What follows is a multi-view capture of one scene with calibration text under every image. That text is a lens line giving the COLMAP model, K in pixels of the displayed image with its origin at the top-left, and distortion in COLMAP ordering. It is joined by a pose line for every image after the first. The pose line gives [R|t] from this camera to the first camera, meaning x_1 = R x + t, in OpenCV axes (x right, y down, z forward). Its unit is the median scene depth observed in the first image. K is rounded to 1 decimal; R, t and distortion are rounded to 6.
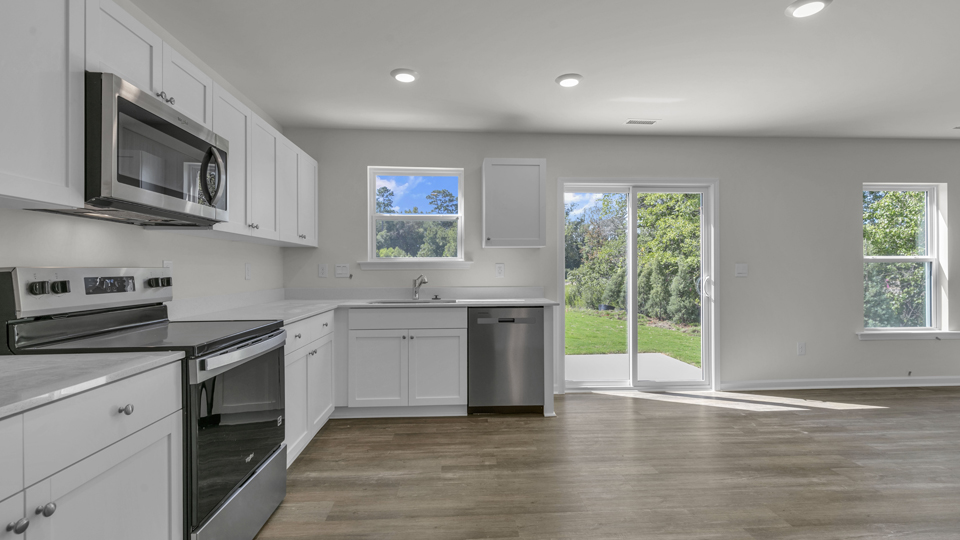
lens RADIAL K [[433.4, 0, 479.0], [0, 433.4, 274.4], [0, 0, 1]] dist [0.008986, 0.000685]
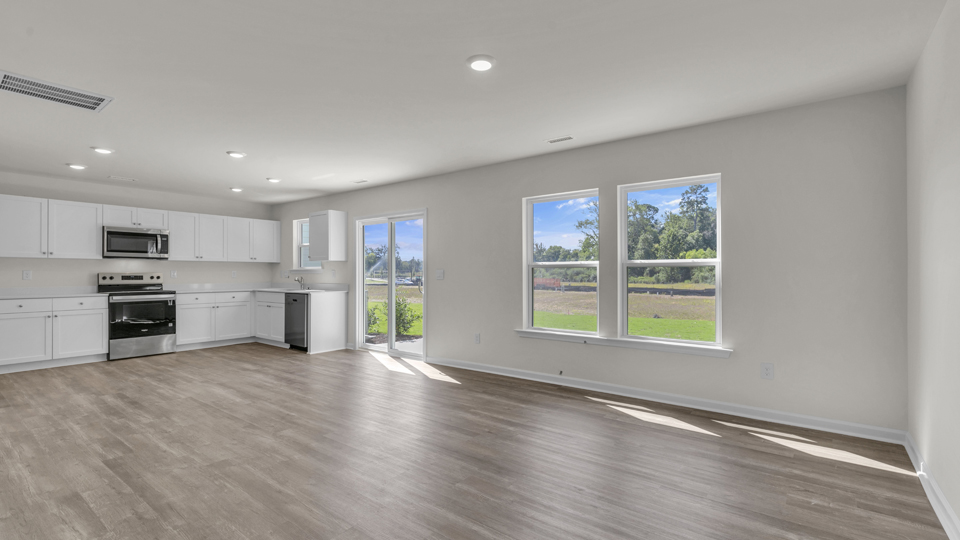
lens RADIAL K [[433.4, 0, 479.2], [0, 433.4, 273.3], [0, 0, 1]] dist [0.008986, 0.000685]
pose [[0.754858, 0.002588, -0.655883, 1.957738], [-0.009261, 0.999935, -0.006713, -0.007546], [0.655823, 0.011141, 0.754833, 0.090147]]
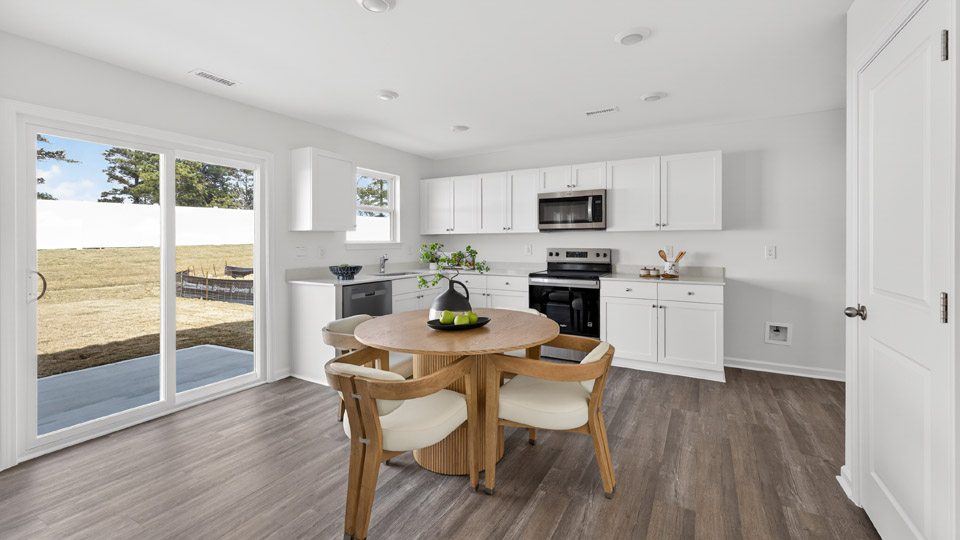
lens RADIAL K [[402.4, 0, 483.3], [0, 402.4, 247.0], [0, 0, 1]] dist [0.008199, -0.000863]
pose [[-0.537122, 0.001054, -0.843504, 0.908190], [-0.012109, 0.999887, 0.008960, -0.022447], [0.843418, 0.015026, -0.537049, 1.018258]]
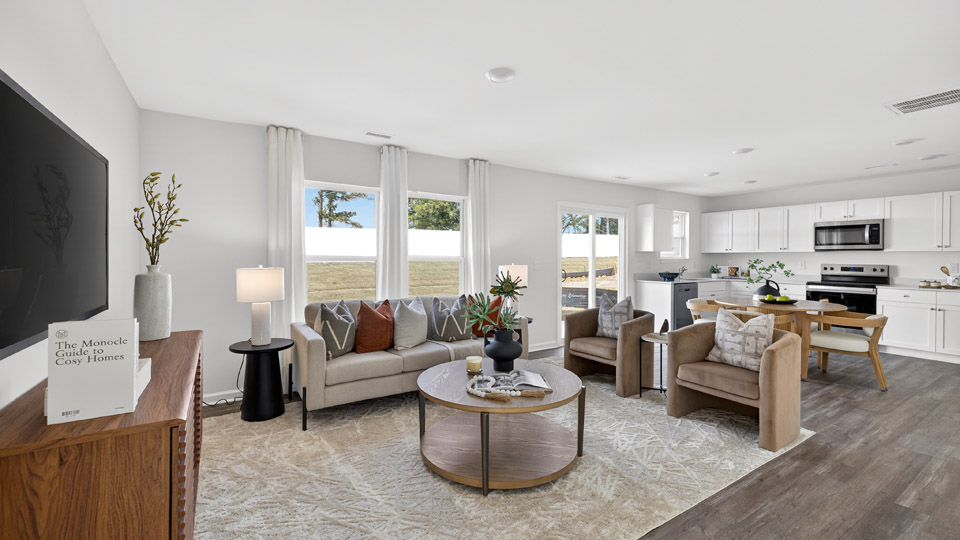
lens RADIAL K [[402.4, 0, 480.2], [0, 402.4, 262.0], [0, 0, 1]] dist [0.008199, -0.000863]
pose [[-0.869051, -0.008316, -0.494653, 1.895397], [-0.018720, 0.999695, 0.016083, -0.017658], [0.494368, 0.023237, -0.868942, 1.291959]]
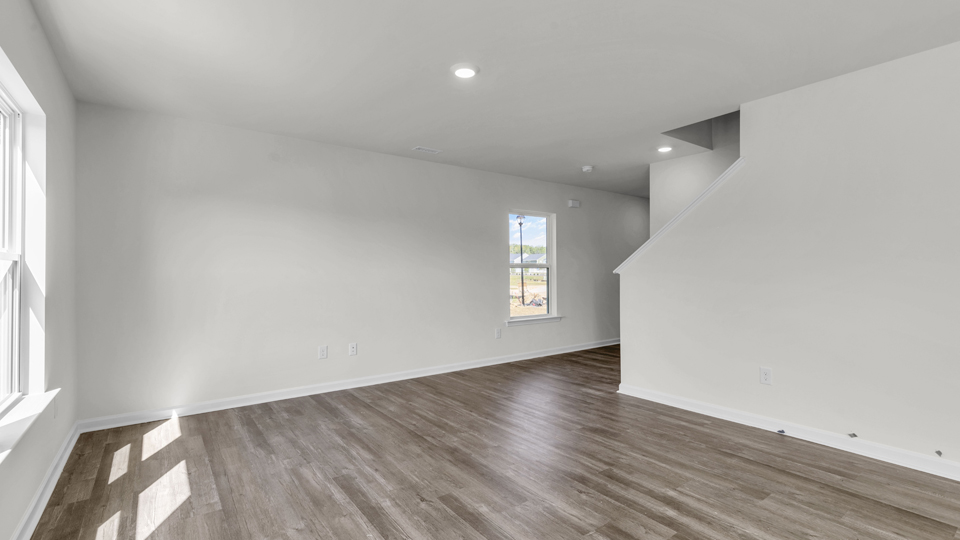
lens RADIAL K [[433.4, 0, 481.4], [0, 433.4, 271.6], [0, 0, 1]] dist [0.008986, 0.000685]
pose [[-0.549521, 0.008100, 0.835441, 0.524535], [0.016346, 0.999866, 0.001058, -0.015391], [-0.835320, 0.014237, -0.549580, 1.297010]]
